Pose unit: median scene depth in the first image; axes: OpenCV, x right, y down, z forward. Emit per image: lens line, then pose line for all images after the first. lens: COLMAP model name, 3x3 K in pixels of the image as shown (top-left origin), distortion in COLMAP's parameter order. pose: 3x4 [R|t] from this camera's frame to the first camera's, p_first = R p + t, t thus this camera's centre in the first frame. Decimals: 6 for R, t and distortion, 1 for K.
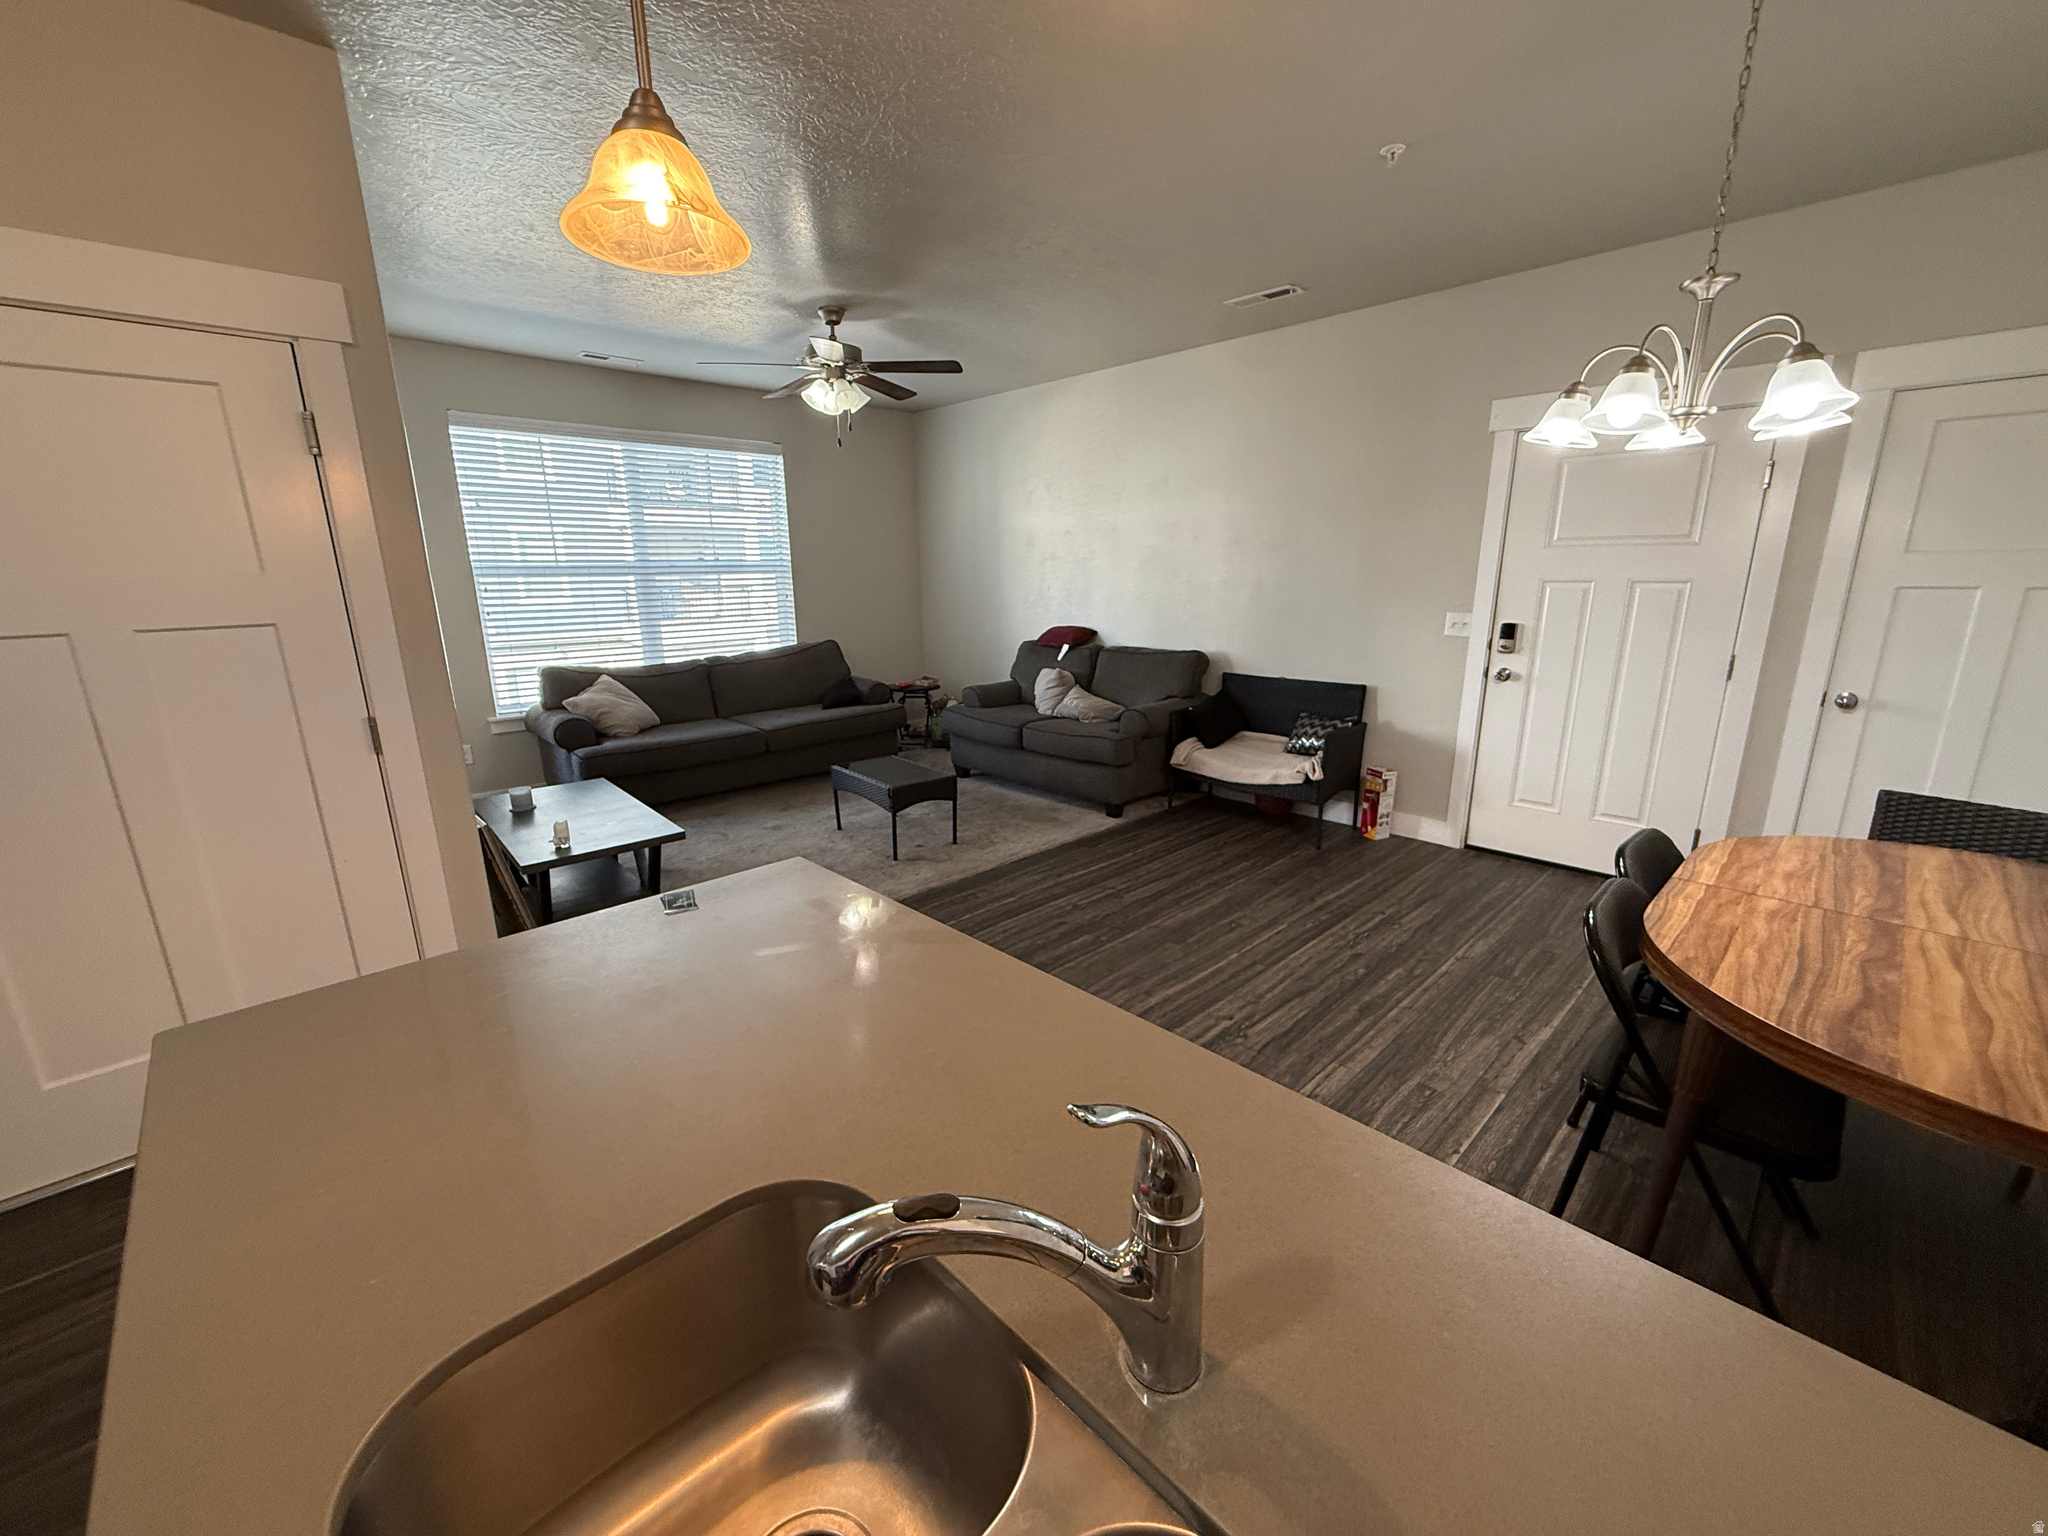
lens RADIAL K [[818.8, 0, 1017.2], [0, 818.8, 770.9], [0, 0, 1]] dist [-0.000003, -0.000094]
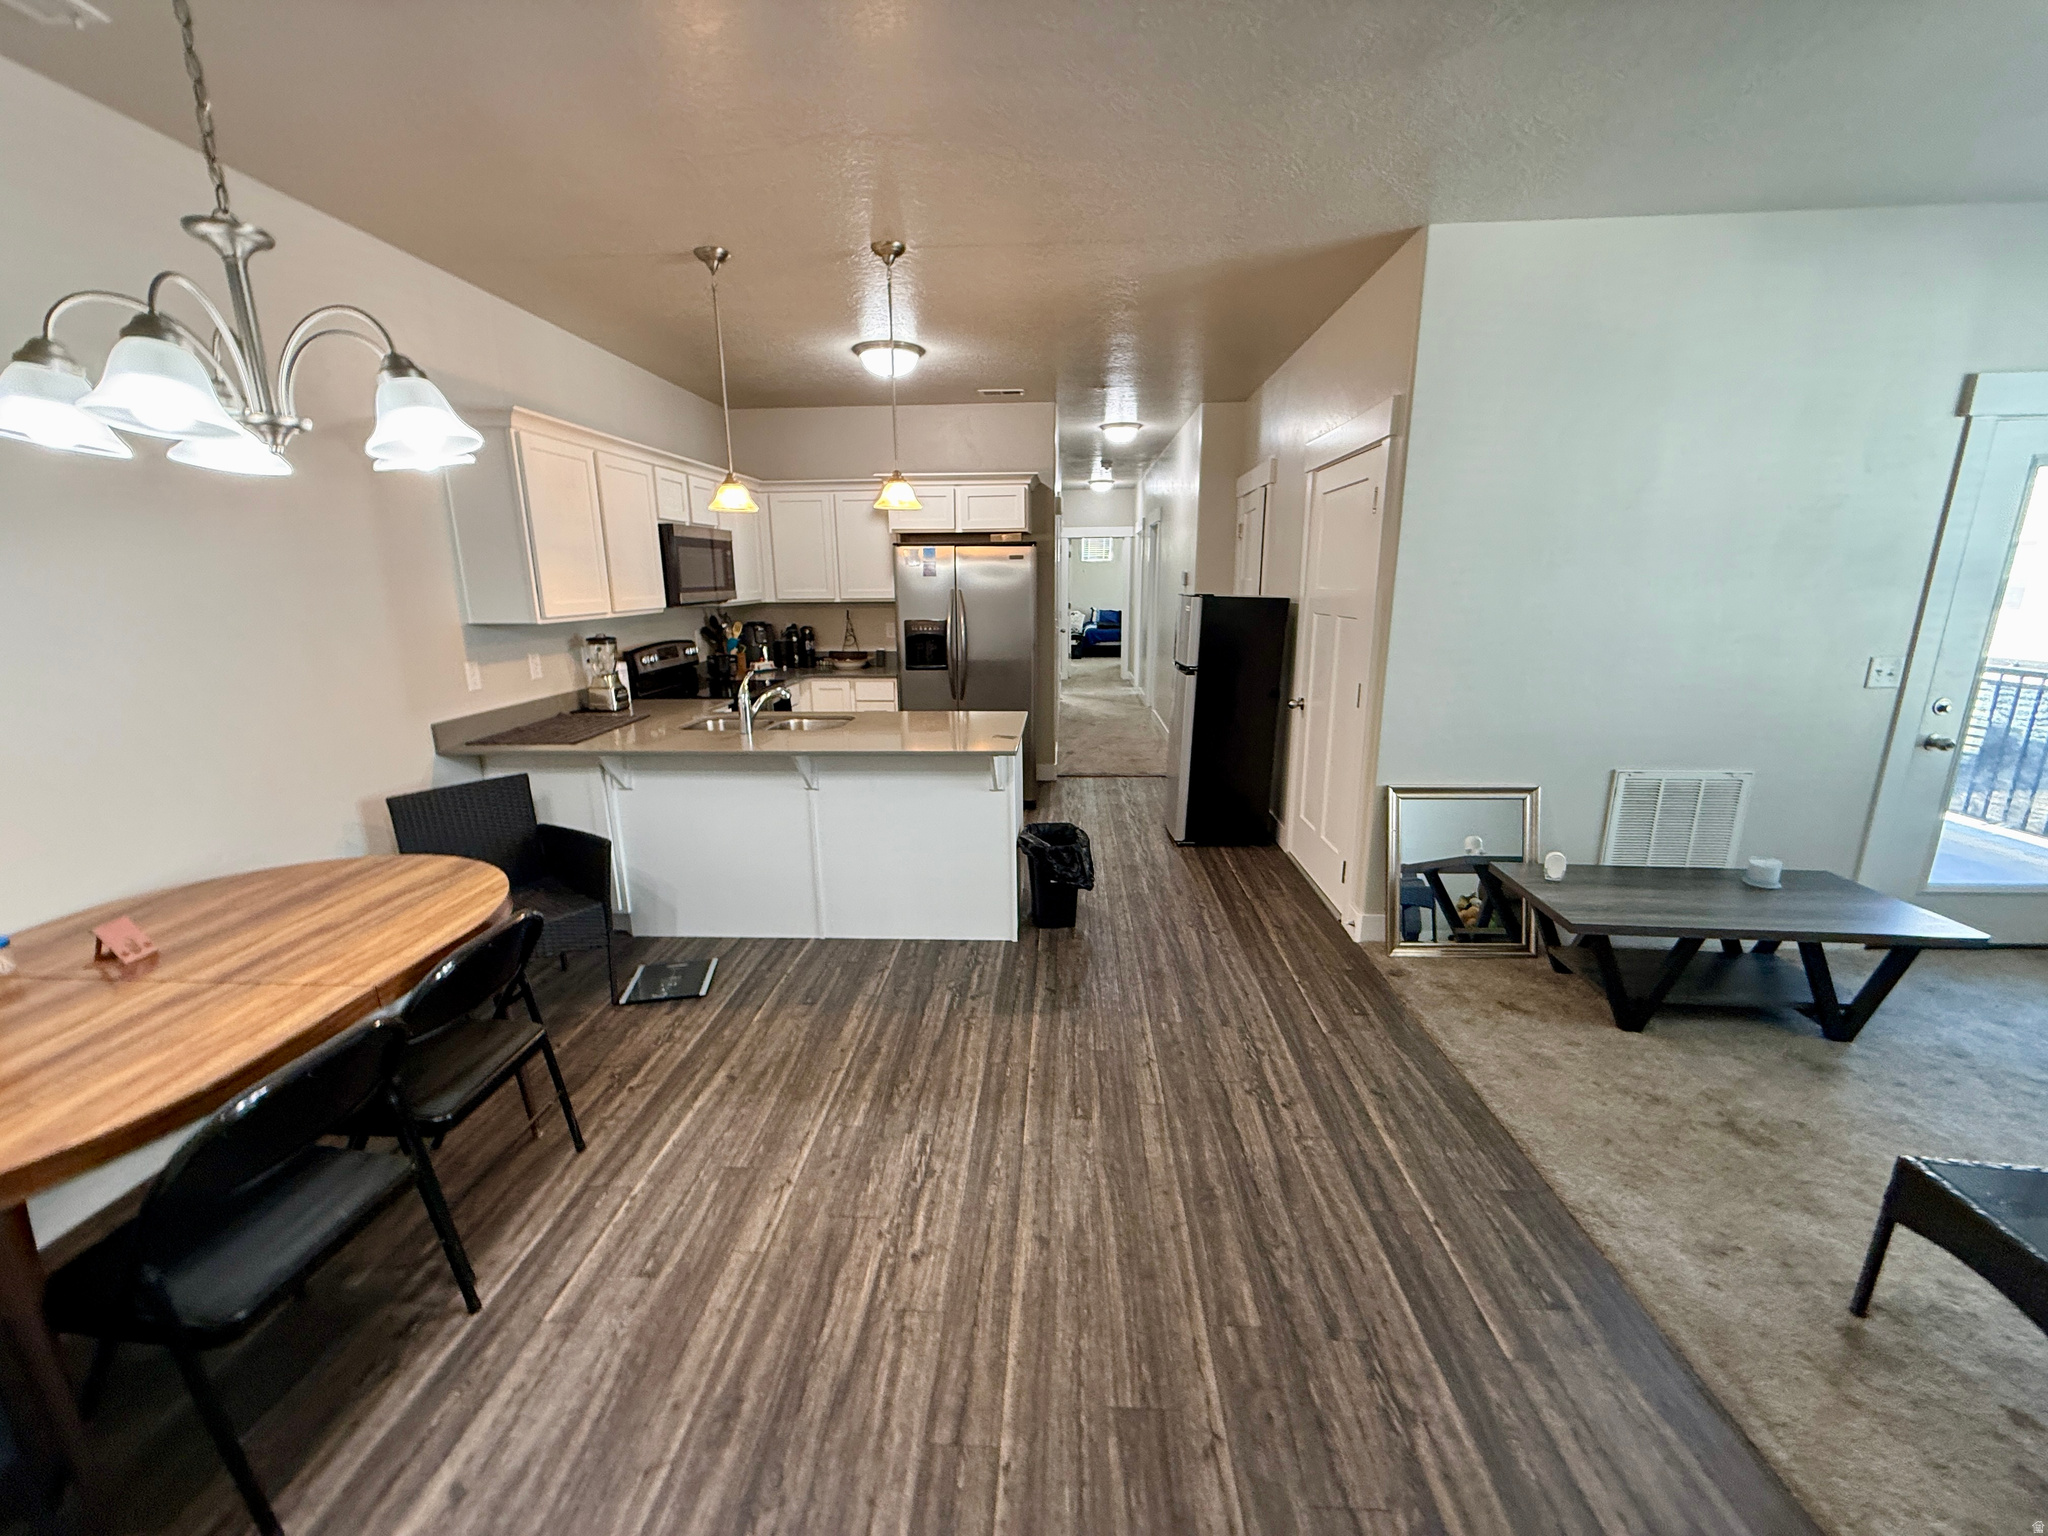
lens RADIAL K [[842.4, 0, 1055.2], [0, 842.4, 775.2], [0, 0, 1]] dist [-0.001786, -0.000184]
pose [[-0.709699, 0.176639, -0.682002, 0.371973], [-0.157686, 0.903669, 0.398142, -0.237622], [0.686631, 0.390103, -0.613479, 0.851444]]
